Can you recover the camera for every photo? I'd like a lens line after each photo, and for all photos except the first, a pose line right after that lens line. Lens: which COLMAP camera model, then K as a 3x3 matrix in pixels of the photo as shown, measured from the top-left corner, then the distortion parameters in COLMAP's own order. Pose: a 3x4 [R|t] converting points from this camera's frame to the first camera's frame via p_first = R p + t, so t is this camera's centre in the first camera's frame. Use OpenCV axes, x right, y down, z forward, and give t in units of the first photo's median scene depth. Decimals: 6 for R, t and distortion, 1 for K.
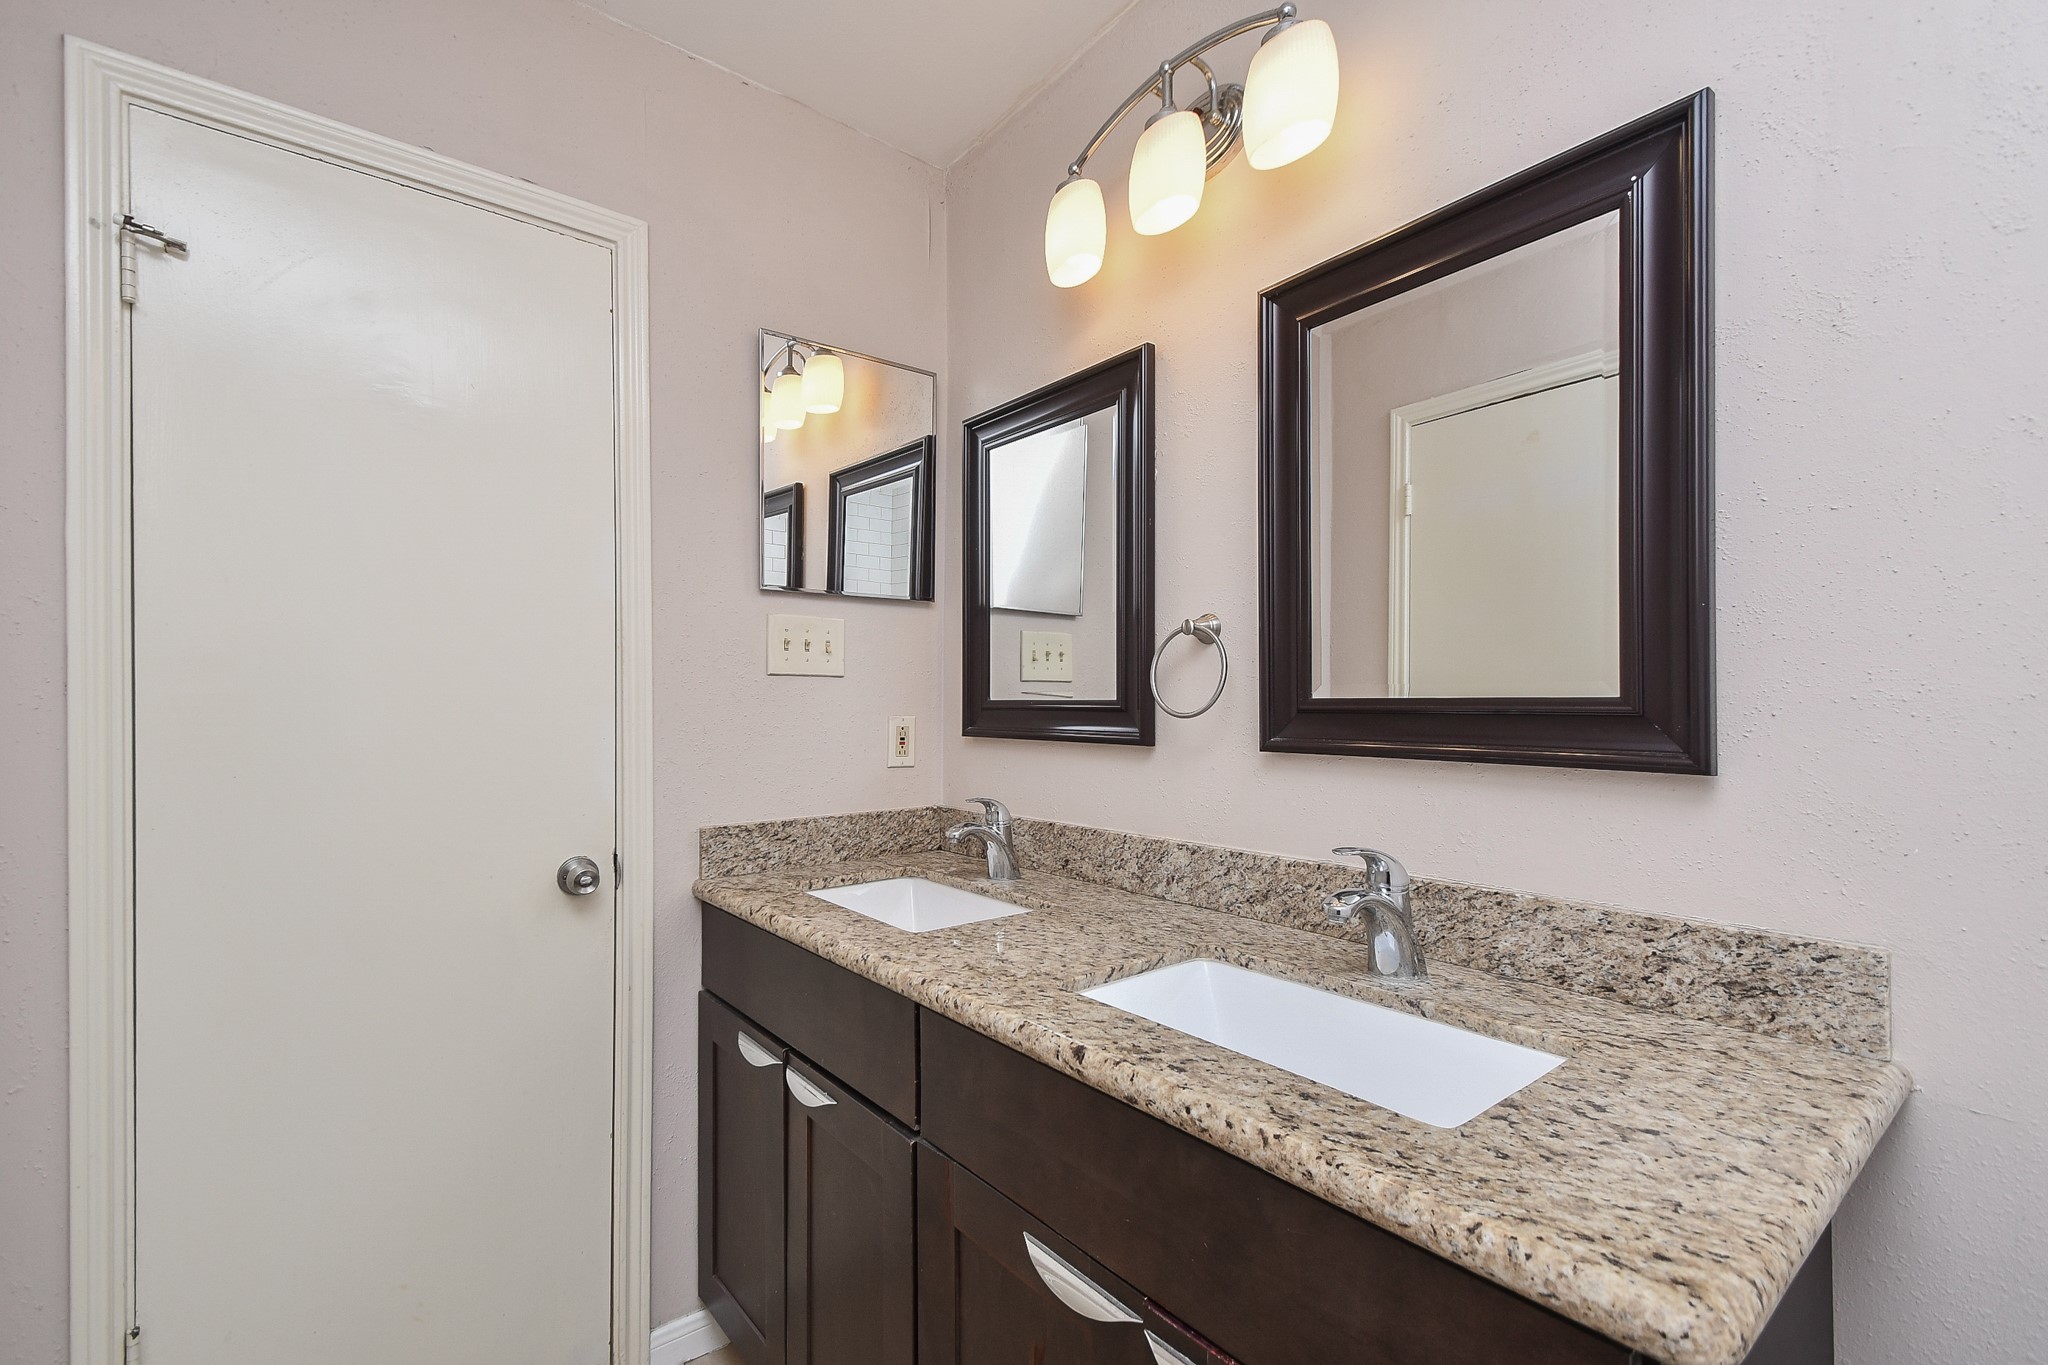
lens RADIAL K [[931.4, 0, 1033.5], [0, 931.4, 667.4], [0, 0, 1]] dist [0.022142, -0.015595]
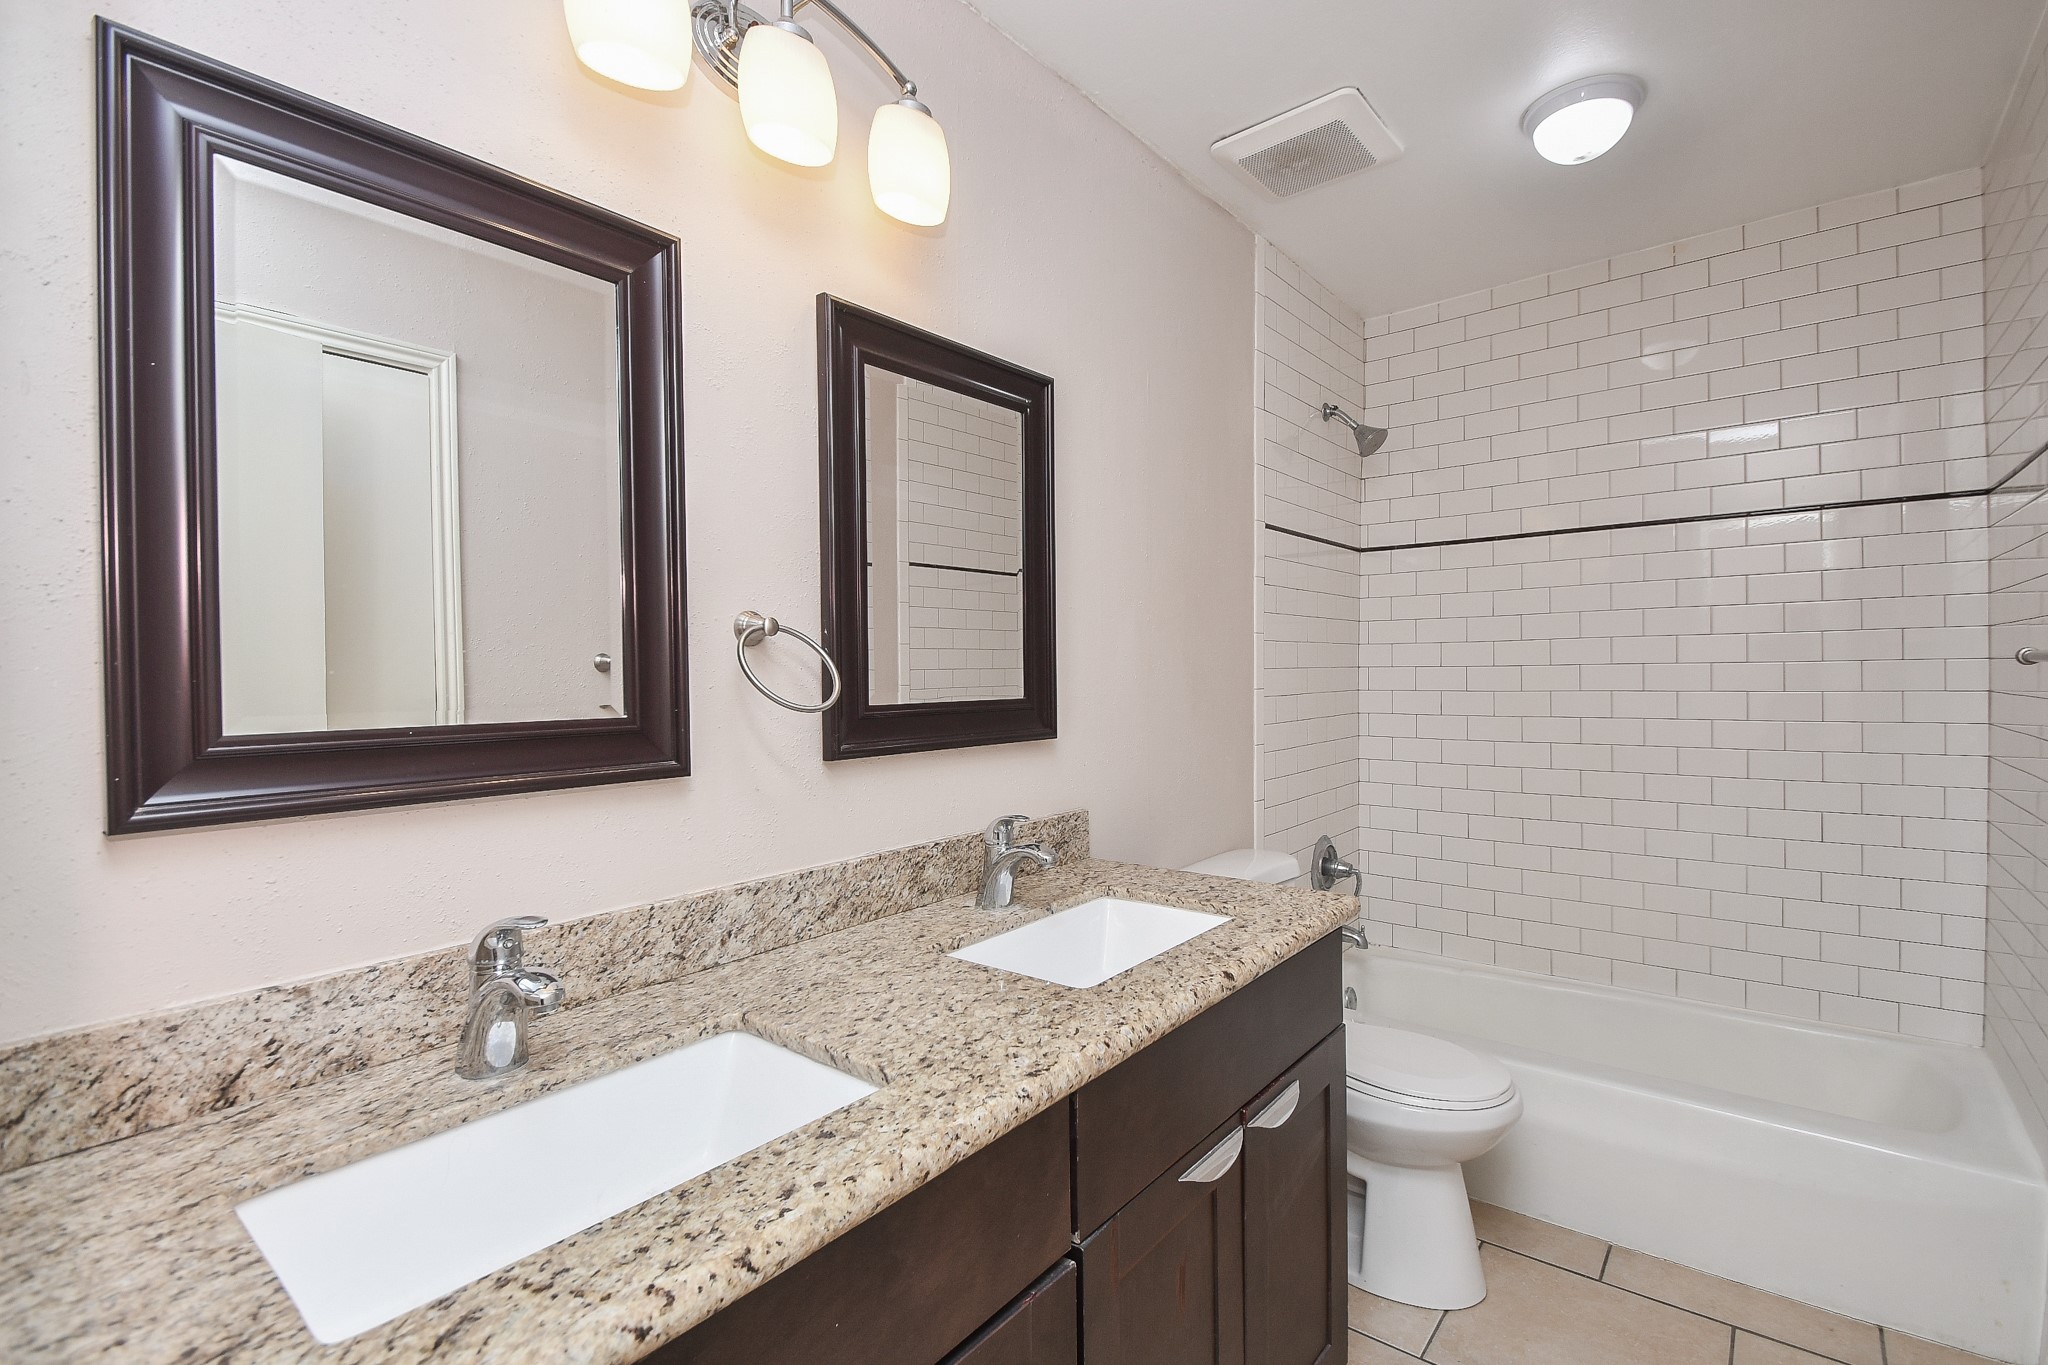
lens RADIAL K [[931.4, 0, 1033.5], [0, 931.4, 667.4], [0, 0, 1]] dist [0.022142, -0.015595]
pose [[-0.237077, 0.006592, 0.971469, -0.783937], [-0.030659, 0.999428, -0.014264, -0.001344], [-0.971007, -0.033166, -0.236739, 1.055708]]
